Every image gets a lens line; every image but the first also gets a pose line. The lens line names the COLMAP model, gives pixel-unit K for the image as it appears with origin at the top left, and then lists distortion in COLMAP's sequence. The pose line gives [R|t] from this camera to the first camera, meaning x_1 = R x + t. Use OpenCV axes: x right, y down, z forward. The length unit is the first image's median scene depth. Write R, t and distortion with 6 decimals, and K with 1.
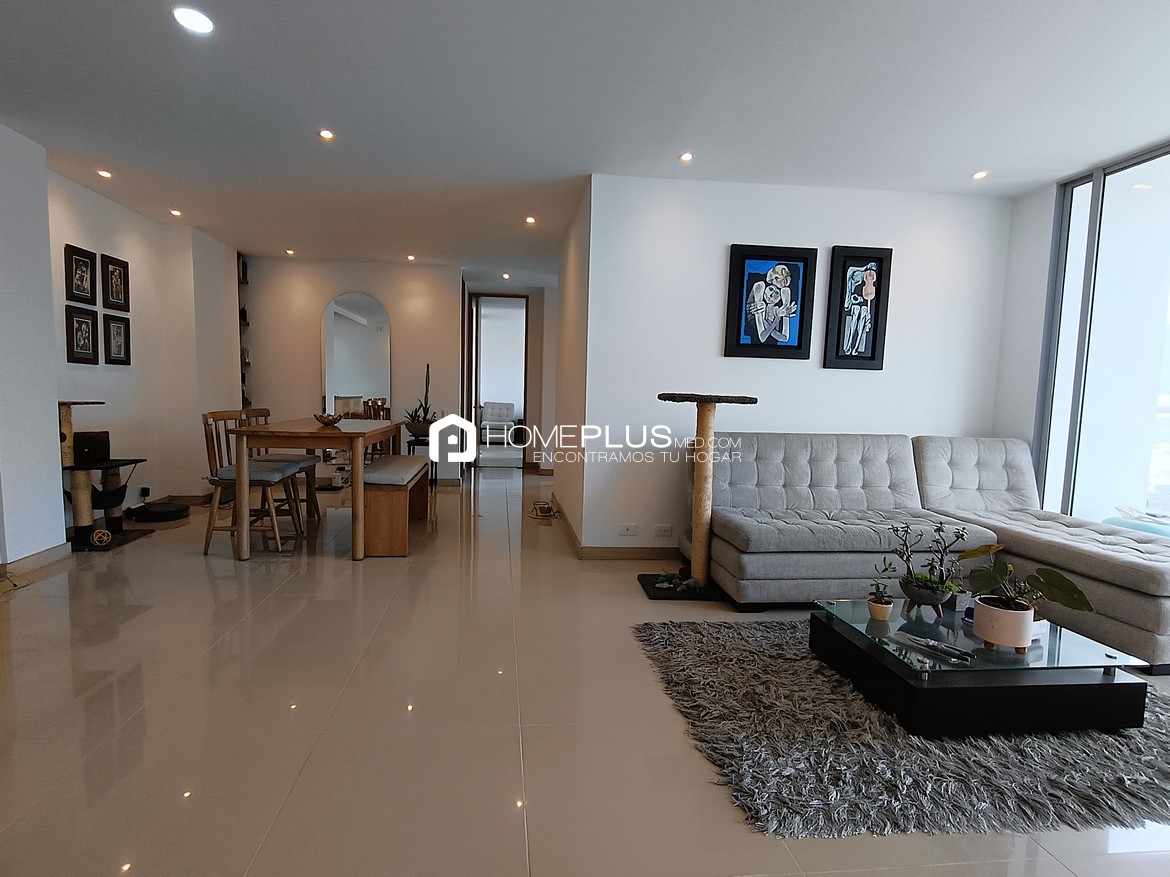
lens RADIAL K [[596.6, 0, 555.7], [0, 596.6, 443.3], [0, 0, 1]] dist [0.011104, -0.000289]
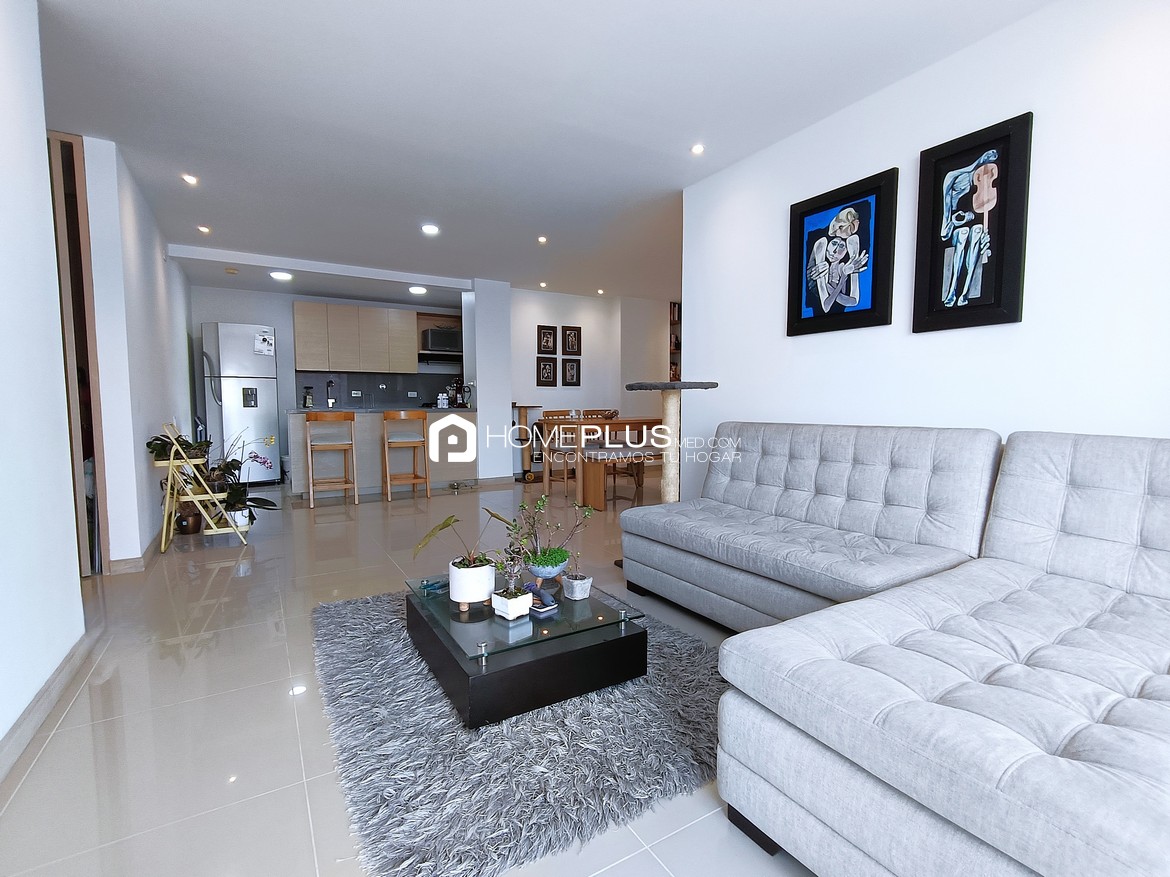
lens RADIAL K [[541.4, 0, 579.6], [0, 541.4, 443.8], [0, 0, 1]] dist [0.000430, -0.000625]
pose [[0.431139, 0.040300, -0.901385, 0.854304], [-0.059310, 0.998107, 0.016256, 0.014543], [0.900334, 0.046453, 0.432713, 0.392217]]
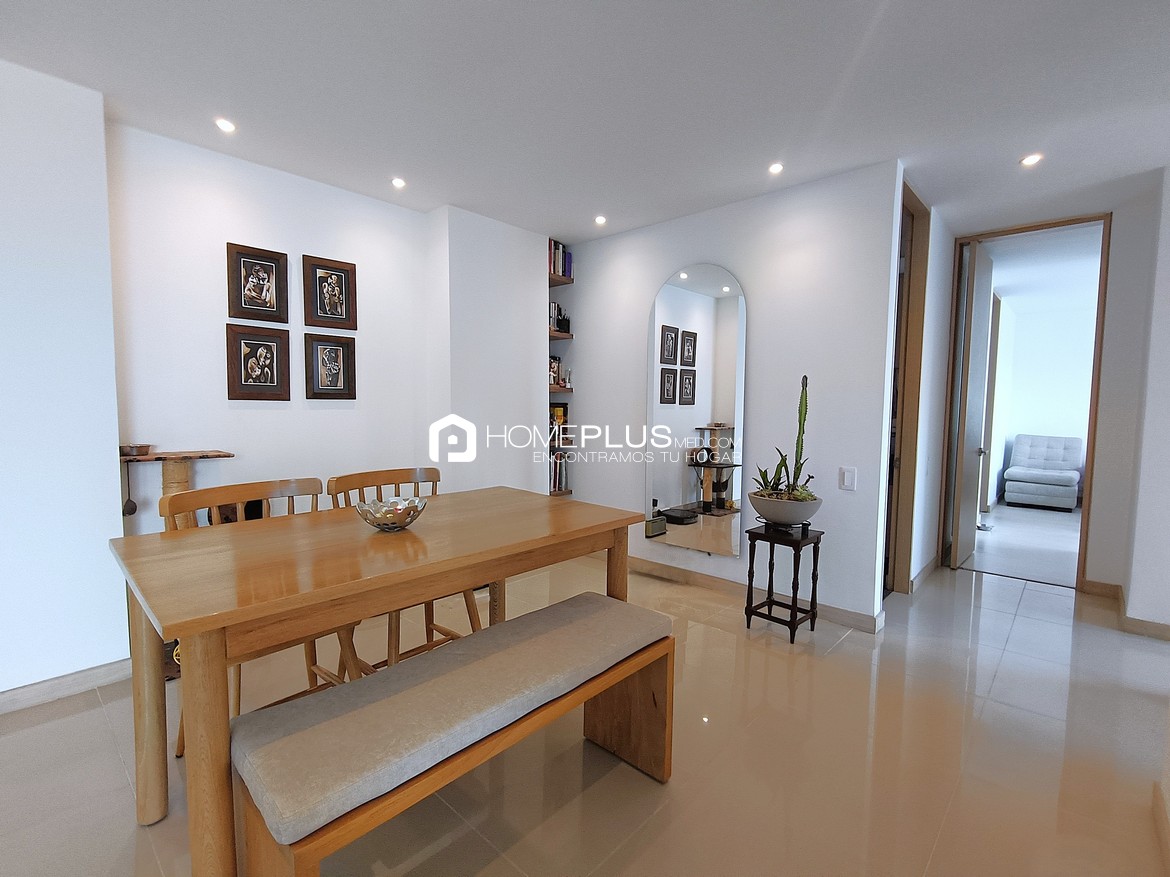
lens RADIAL K [[541.4, 0, 579.6], [0, 541.4, 443.8], [0, 0, 1]] dist [0.000430, -0.000625]
pose [[0.663543, 0.037426, -0.747201, -0.002158], [-0.056739, 0.998389, -0.000379, -0.107025], [0.745984, 0.042647, 0.664598, 0.909091]]
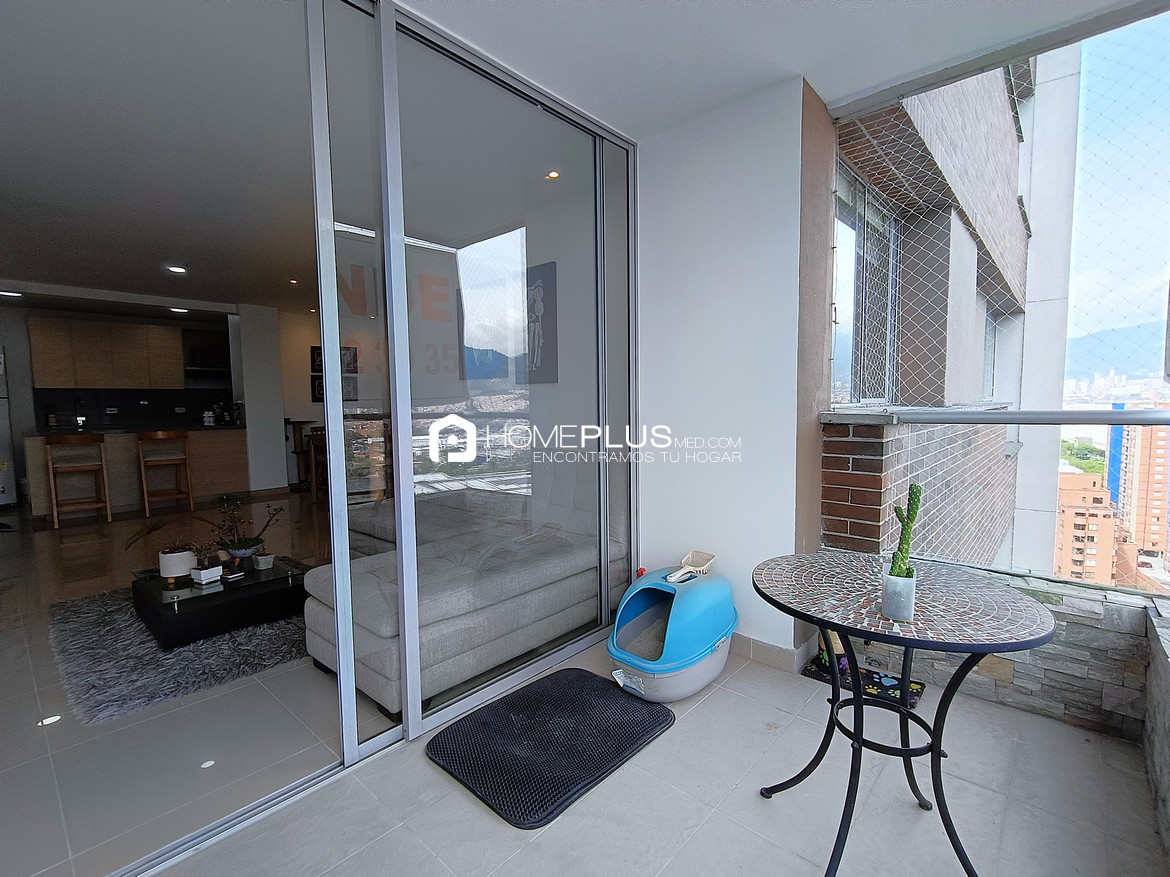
lens RADIAL K [[541.4, 0, 579.6], [0, 541.4, 443.8], [0, 0, 1]] dist [0.000430, -0.000625]
pose [[0.677980, 0.022022, -0.734751, 1.257834], [-0.029479, 0.999562, 0.002758, -0.023534], [0.734489, 0.019790, 0.678331, 0.421475]]
